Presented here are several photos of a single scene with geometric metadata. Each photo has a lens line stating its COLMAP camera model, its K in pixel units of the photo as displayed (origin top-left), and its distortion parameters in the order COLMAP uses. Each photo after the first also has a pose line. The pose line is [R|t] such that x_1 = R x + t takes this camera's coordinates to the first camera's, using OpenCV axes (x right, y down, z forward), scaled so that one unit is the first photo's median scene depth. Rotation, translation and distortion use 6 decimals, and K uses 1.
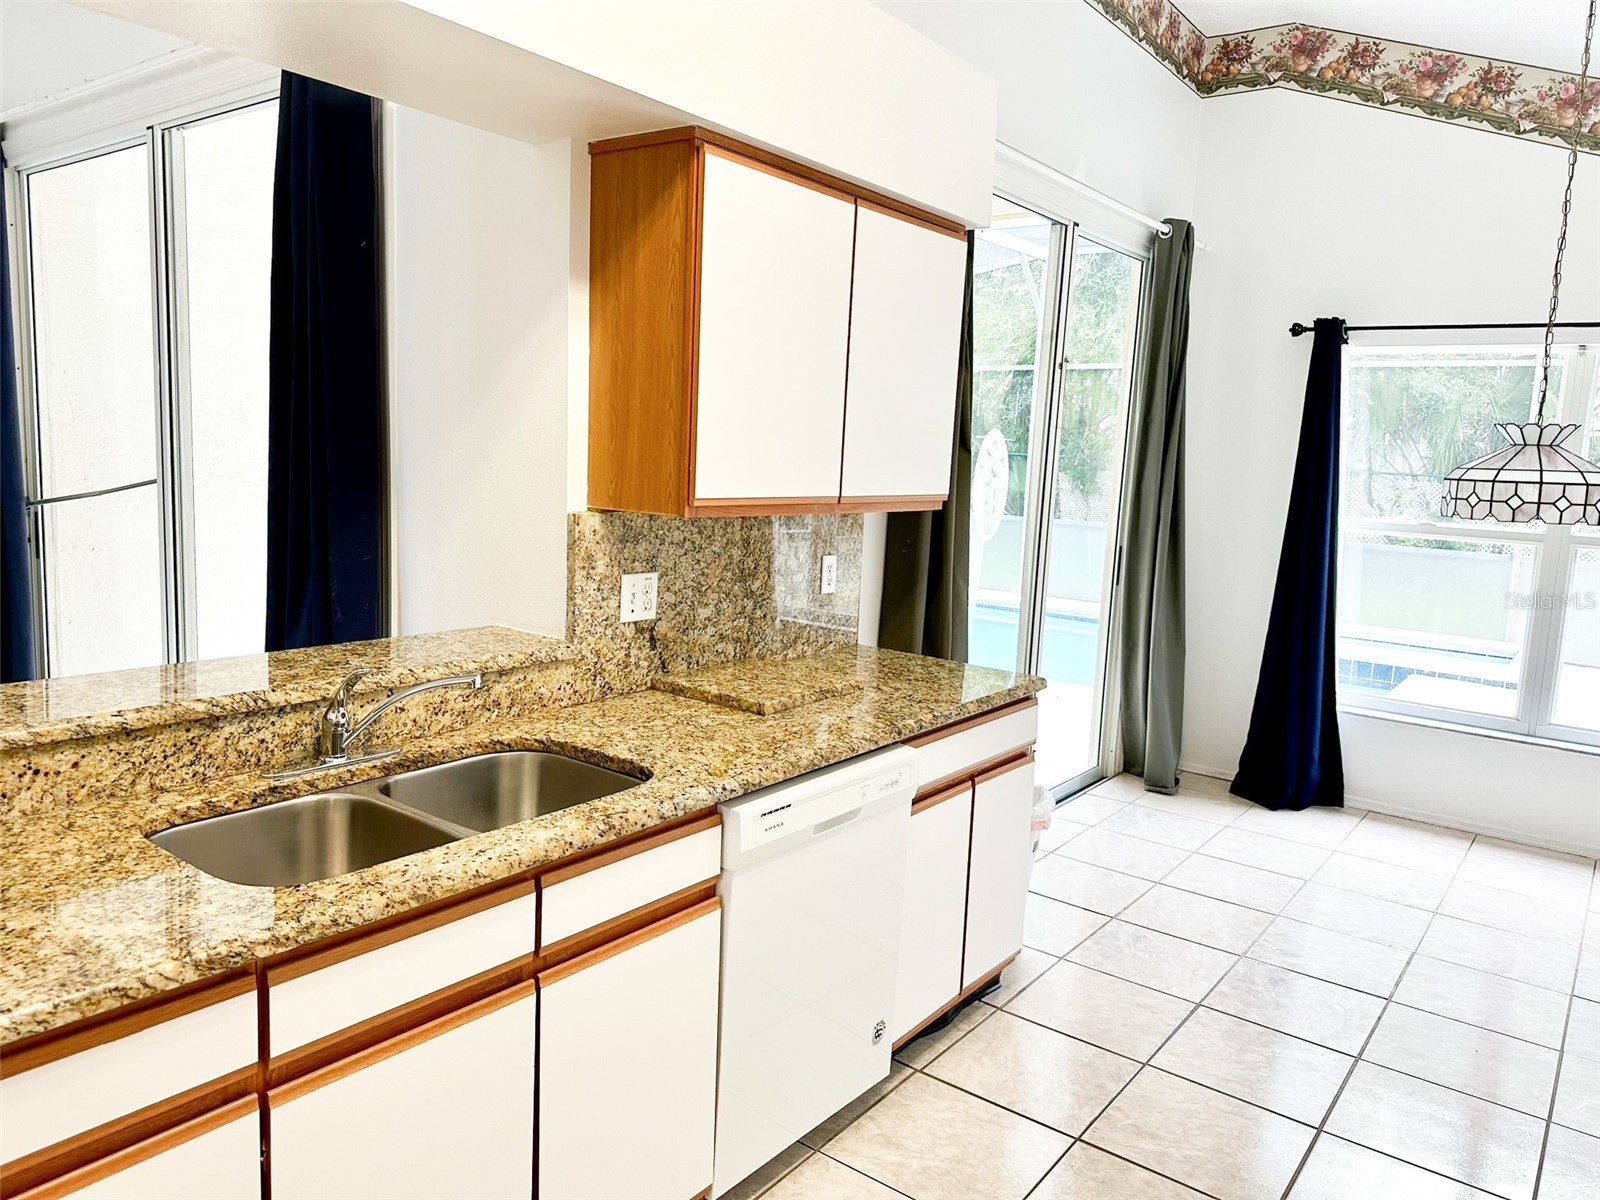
lens RADIAL K [[1118.5, 0, 790.0], [0, 1118.5, 598.4], [0, 0, 1]] dist [0.055984, -0.004578]
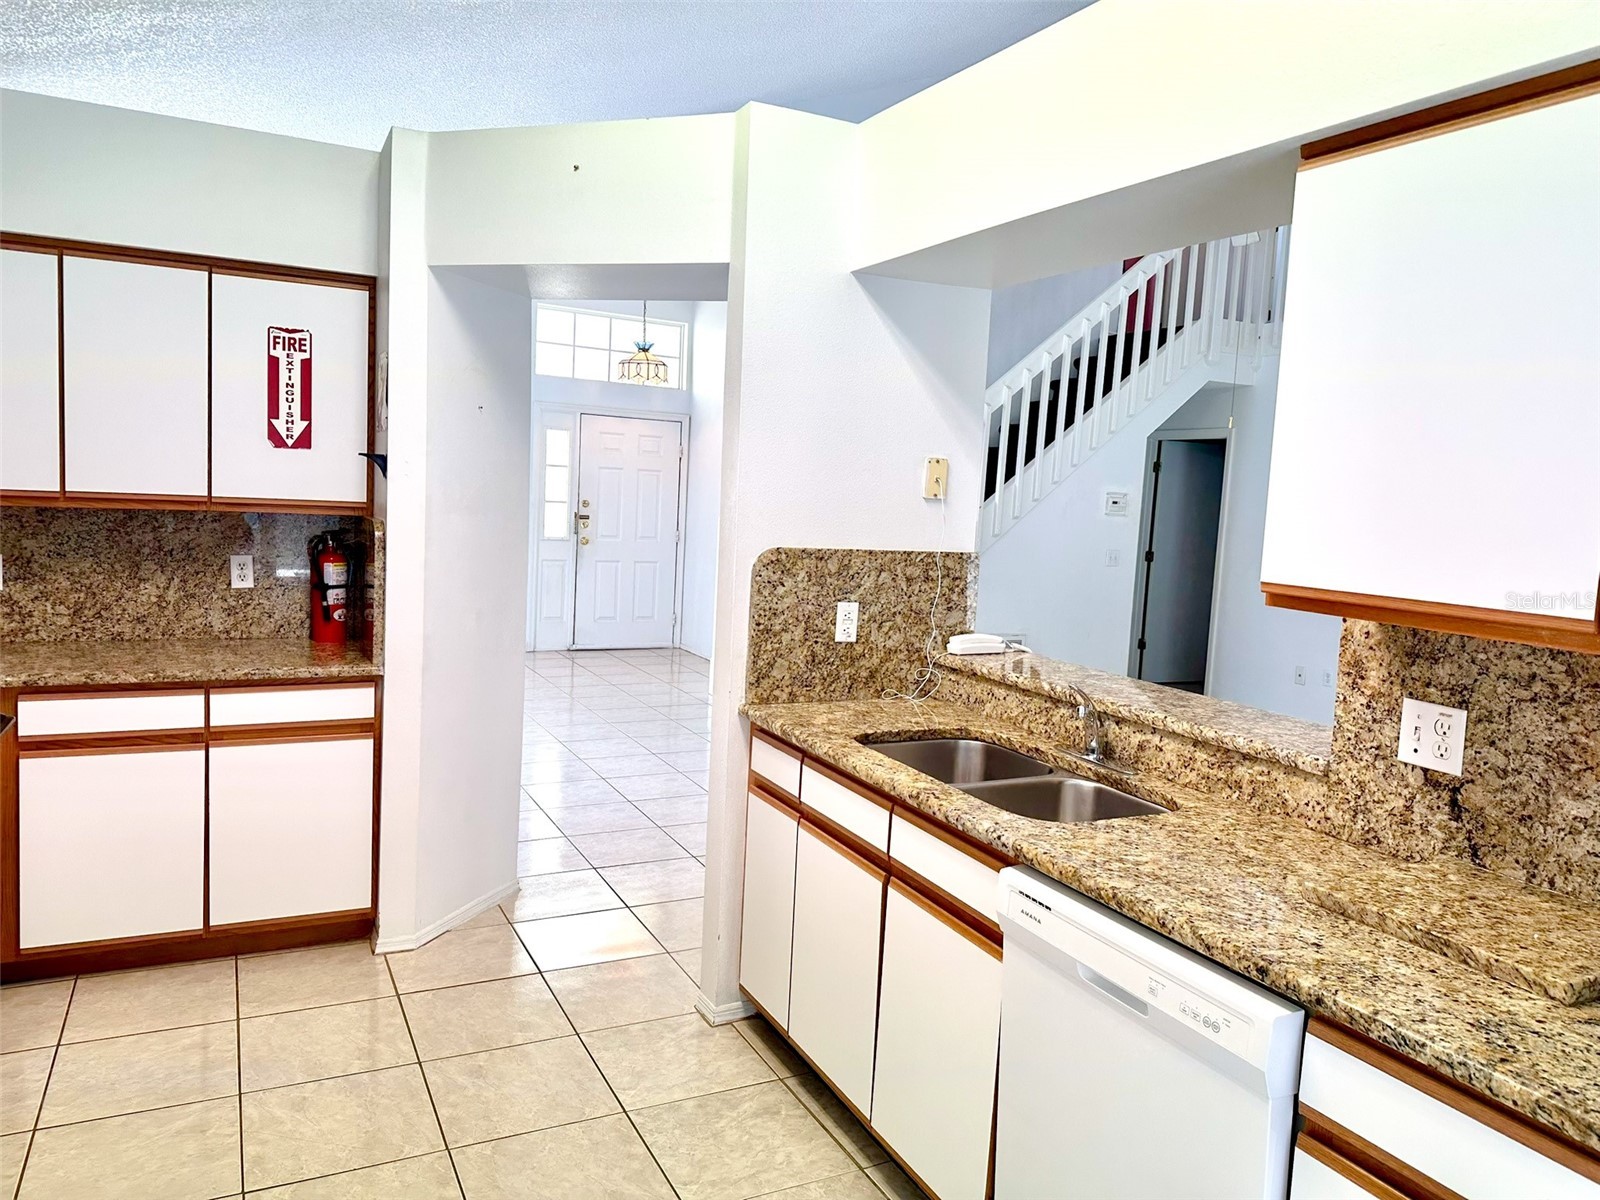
lens RADIAL K [[1118.5, 0, 793.4], [0, 1118.5, 604.1], [0, 0, 1]] dist [0.055984, -0.004578]
pose [[-0.440331, 0.024134, -0.897511, 0.754074], [-0.190547, 0.974355, 0.119685, -0.100167], [0.877383, 0.223719, -0.424440, 0.980289]]
